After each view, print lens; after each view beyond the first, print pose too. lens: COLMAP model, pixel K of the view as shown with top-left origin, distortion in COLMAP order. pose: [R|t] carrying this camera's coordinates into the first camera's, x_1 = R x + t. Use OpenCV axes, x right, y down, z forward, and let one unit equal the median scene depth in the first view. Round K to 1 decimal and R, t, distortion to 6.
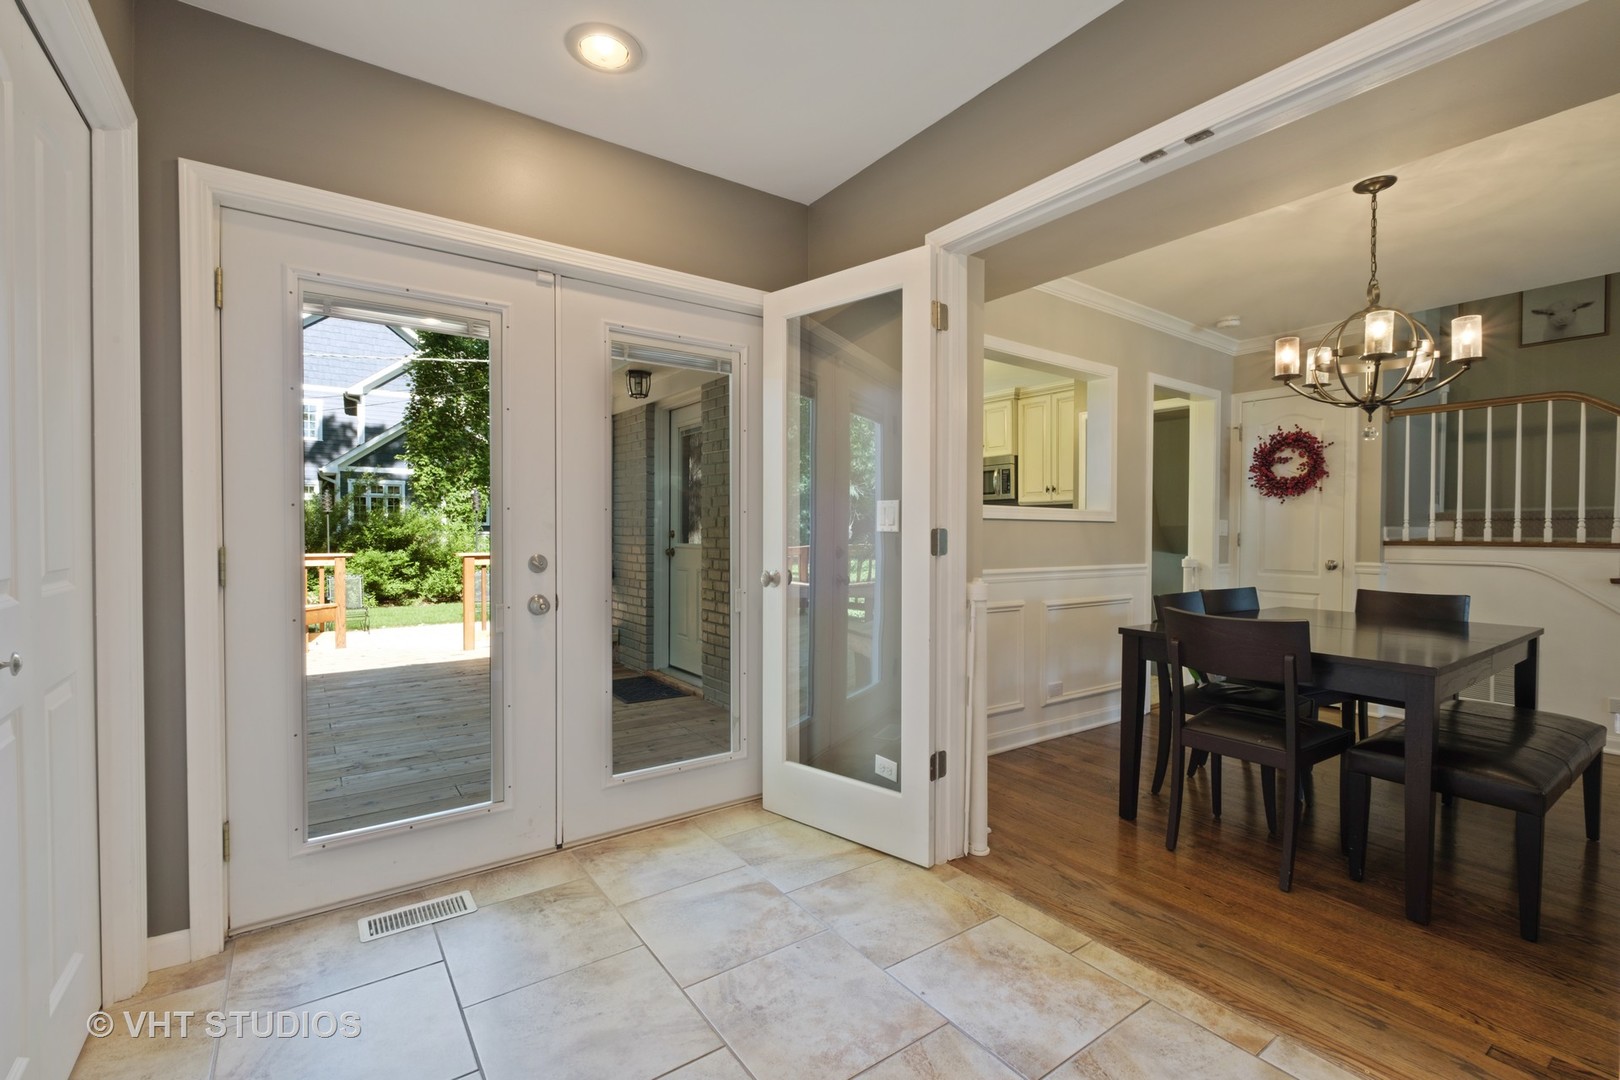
lens RADIAL K [[721.9, 0, 810.0], [0, 721.9, 540.0], [0, 0, 1]] dist [0.001603, 0.000044]
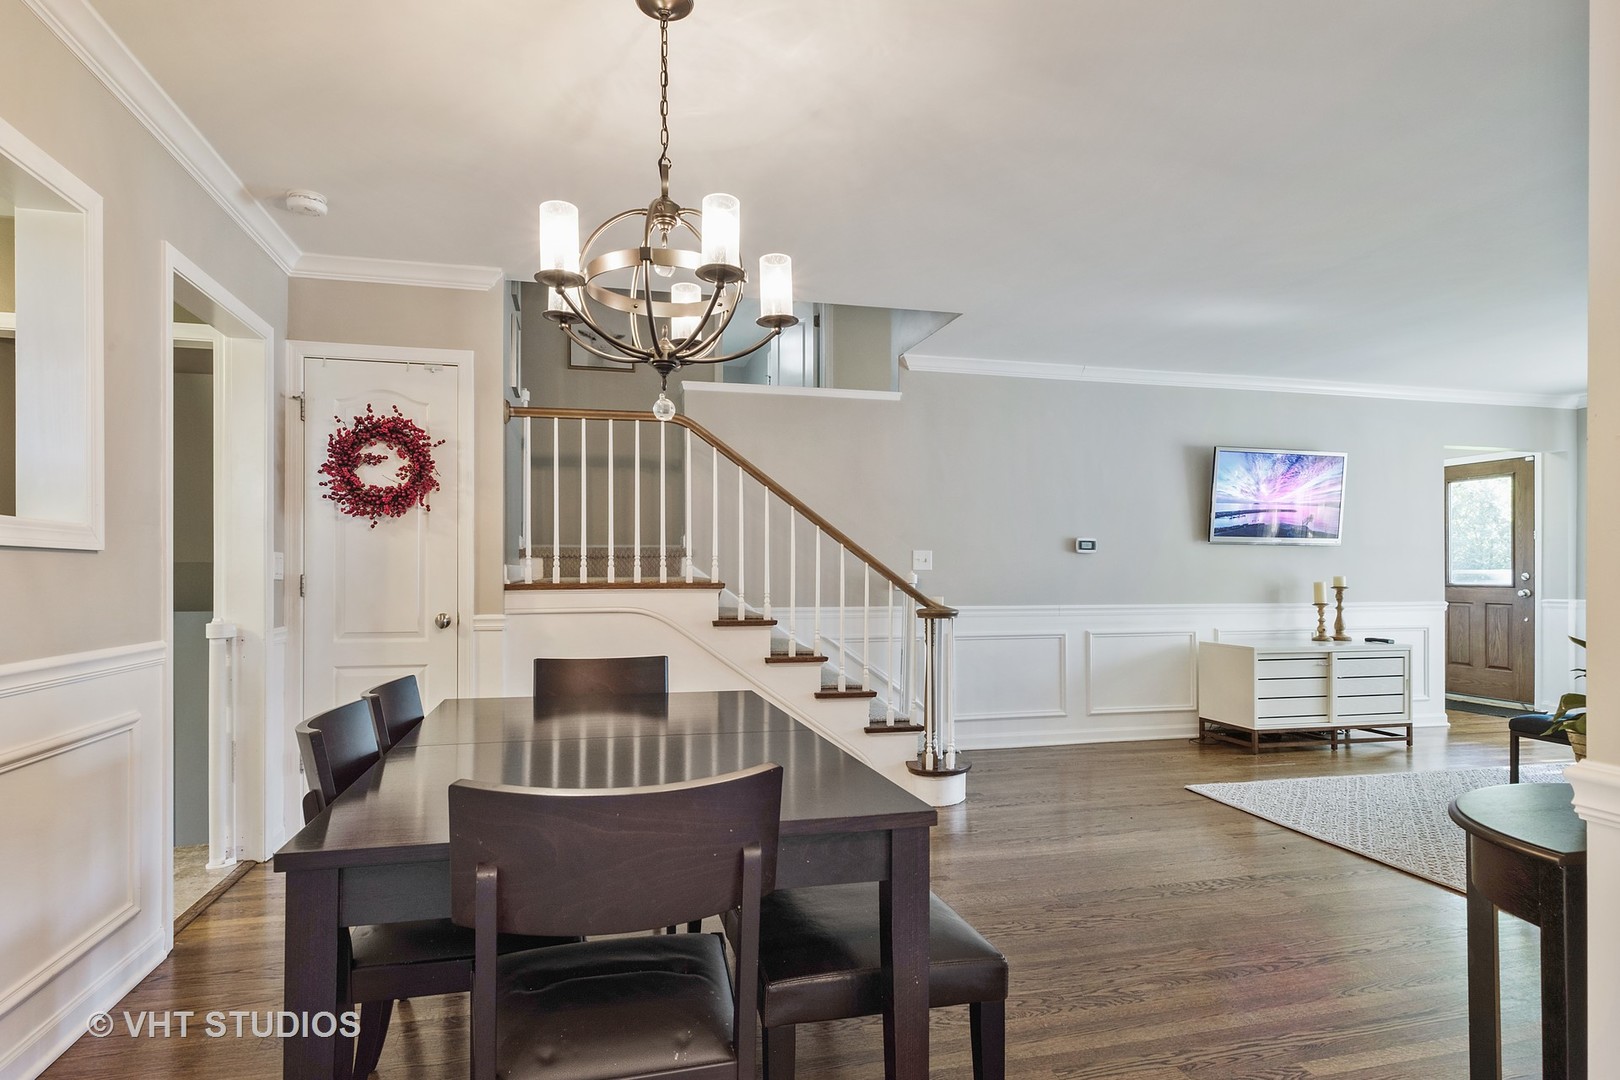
lens RADIAL K [[875.3, 0, 807.4], [0, 875.3, 567.6], [0, 0, 1]] dist [-0.001840, -0.000584]
pose [[0.373843, 0.000621, 0.927492, 0.085097], [0.011819, 0.999915, -0.005434, -0.006639], [-0.927417, 0.012993, 0.373804, 0.367088]]
